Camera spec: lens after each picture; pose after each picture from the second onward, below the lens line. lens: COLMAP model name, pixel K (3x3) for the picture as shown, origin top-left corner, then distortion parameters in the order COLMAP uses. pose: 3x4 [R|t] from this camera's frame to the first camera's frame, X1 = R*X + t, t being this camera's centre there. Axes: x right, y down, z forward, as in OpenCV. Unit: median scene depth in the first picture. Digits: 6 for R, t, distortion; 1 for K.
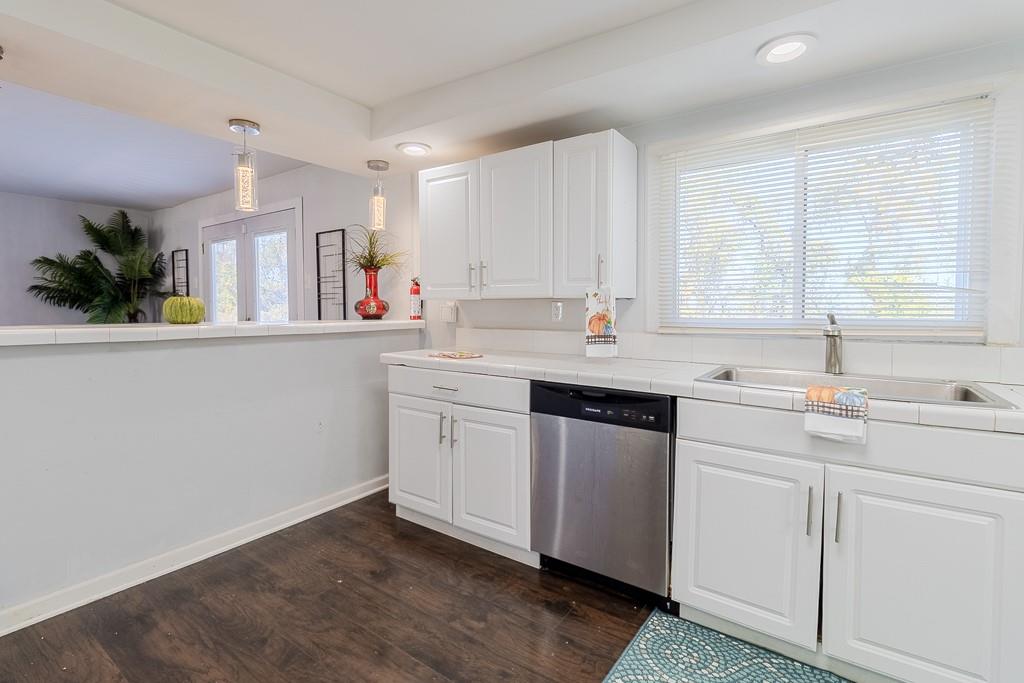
lens RADIAL K [[471.6, 0, 518.6], [0, 471.6, 321.6], [0, 0, 1]] dist [0.001029, 0.000190]
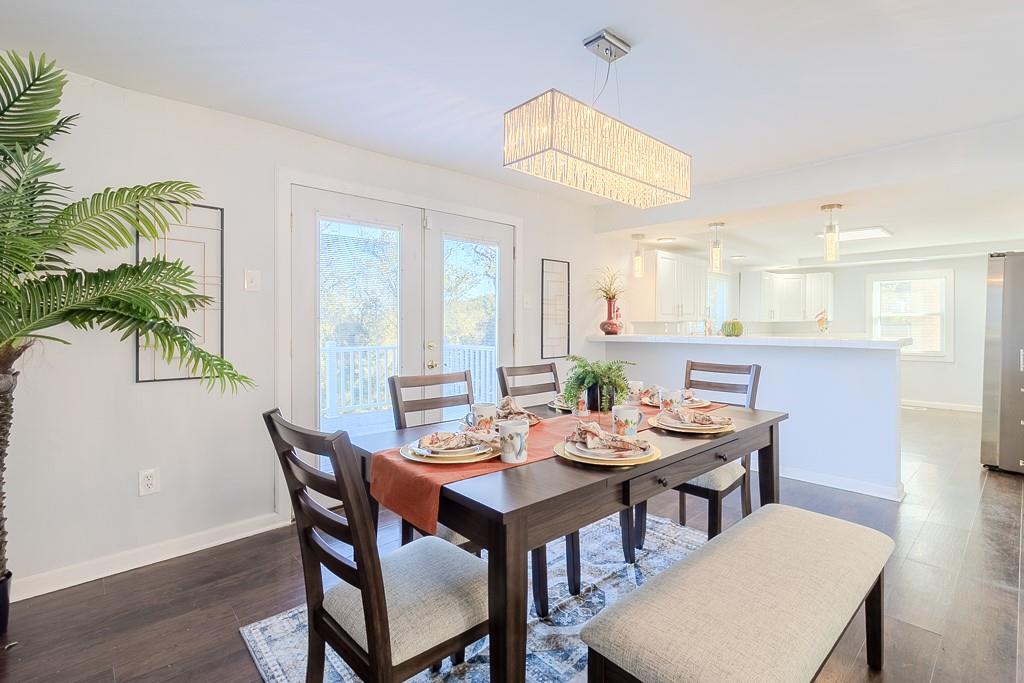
lens RADIAL K [[471.6, 0, 518.6], [0, 471.6, 321.6], [0, 0, 1]] dist [0.001029, 0.000190]
pose [[0.222178, 0.001685, 0.975005, -1.906940], [0.033647, 0.999390, -0.009394, -0.043366], [-0.974425, 0.034893, 0.221985, 1.039494]]
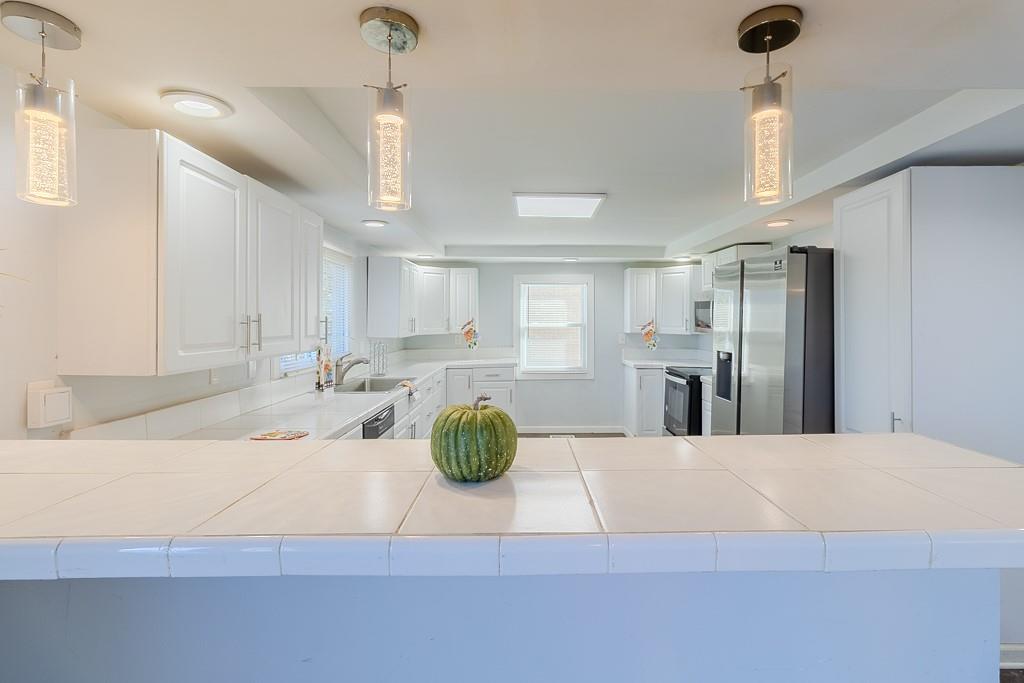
lens RADIAL K [[471.6, 0, 518.6], [0, 471.6, 321.6], [0, 0, 1]] dist [0.001029, 0.000190]
pose [[-0.558360, -0.006882, 0.829570, -0.803417], [0.027016, 0.999284, 0.026473, -0.102811], [-0.829158, 0.037193, -0.557775, 0.901024]]
